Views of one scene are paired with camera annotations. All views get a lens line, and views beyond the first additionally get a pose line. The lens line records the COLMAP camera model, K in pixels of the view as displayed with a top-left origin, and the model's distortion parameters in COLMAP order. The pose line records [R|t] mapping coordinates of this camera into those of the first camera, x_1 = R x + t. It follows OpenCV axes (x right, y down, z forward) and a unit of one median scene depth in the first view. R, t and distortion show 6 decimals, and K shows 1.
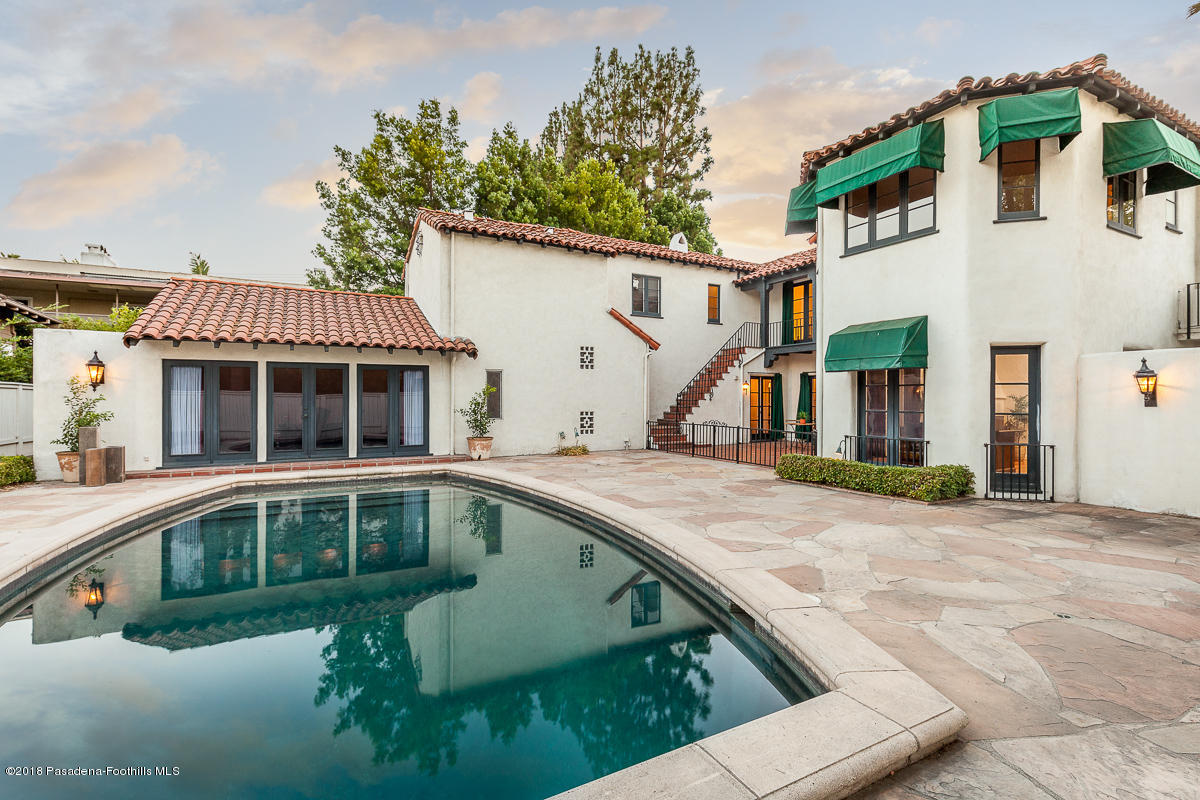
lens RADIAL K [[557.2, 0, 607.0], [0, 557.2, 395.9], [0, 0, 1]] dist [0.003765, -0.000499]
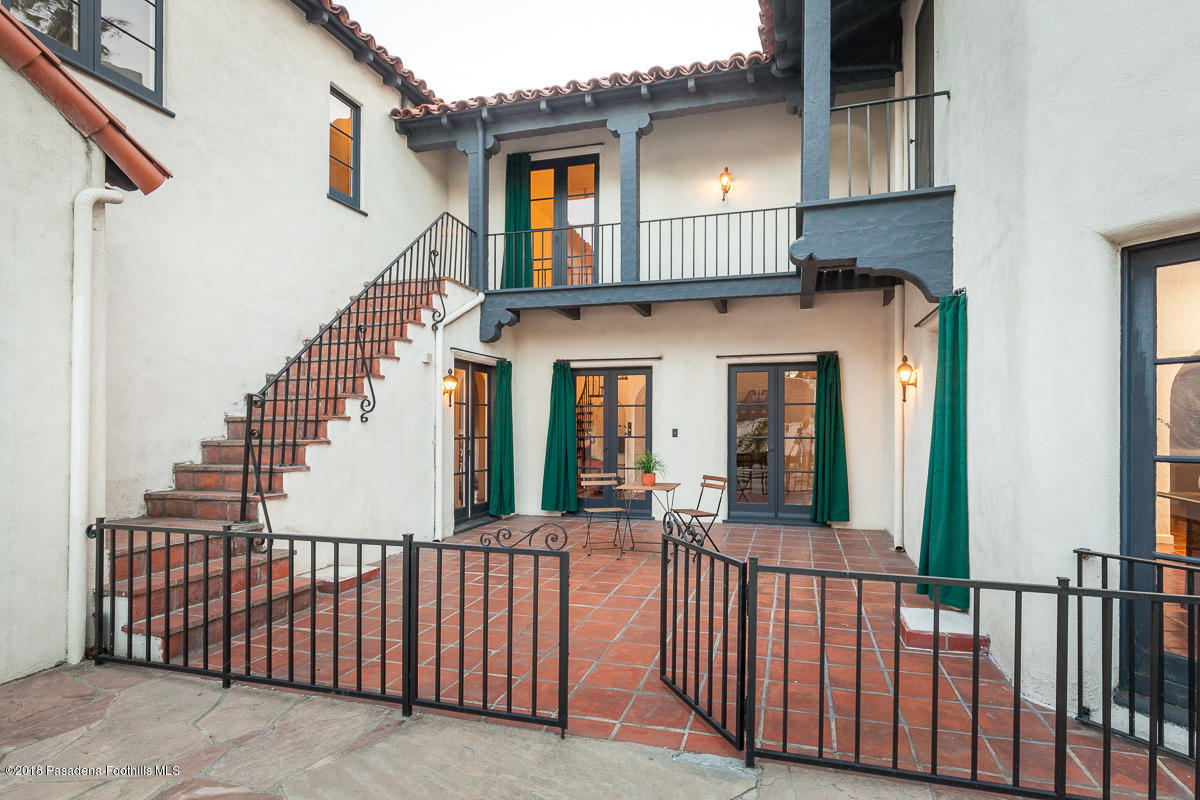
lens RADIAL K [[603.5, 0, 625.5], [0, 603.5, 423.2], [0, 0, 1]] dist [-0.004999, -0.000020]
pose [[0.698513, 0.003524, 0.715589, 0.053911], [-0.006807, 0.999975, 0.001720, 0.008160], [-0.715565, -0.006072, 0.698520, 0.744389]]
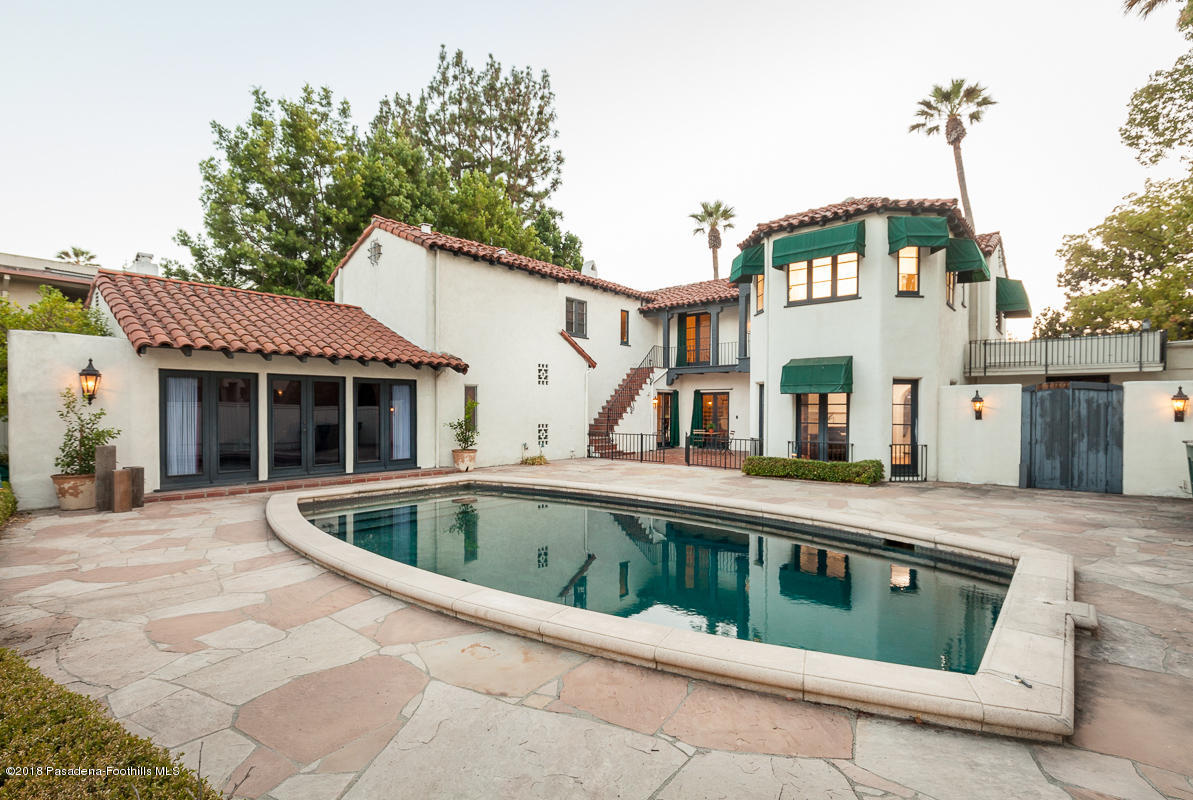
lens RADIAL K [[575.9, 0, 601.1], [0, 575.9, 411.0], [0, 0, 1]] dist [-0.005540, -0.000716]
pose [[0.931101, 0.002080, 0.364757, -0.338221], [-0.005365, 0.999954, 0.007995, -0.006844], [-0.364723, -0.009401, 0.931069, -0.081719]]
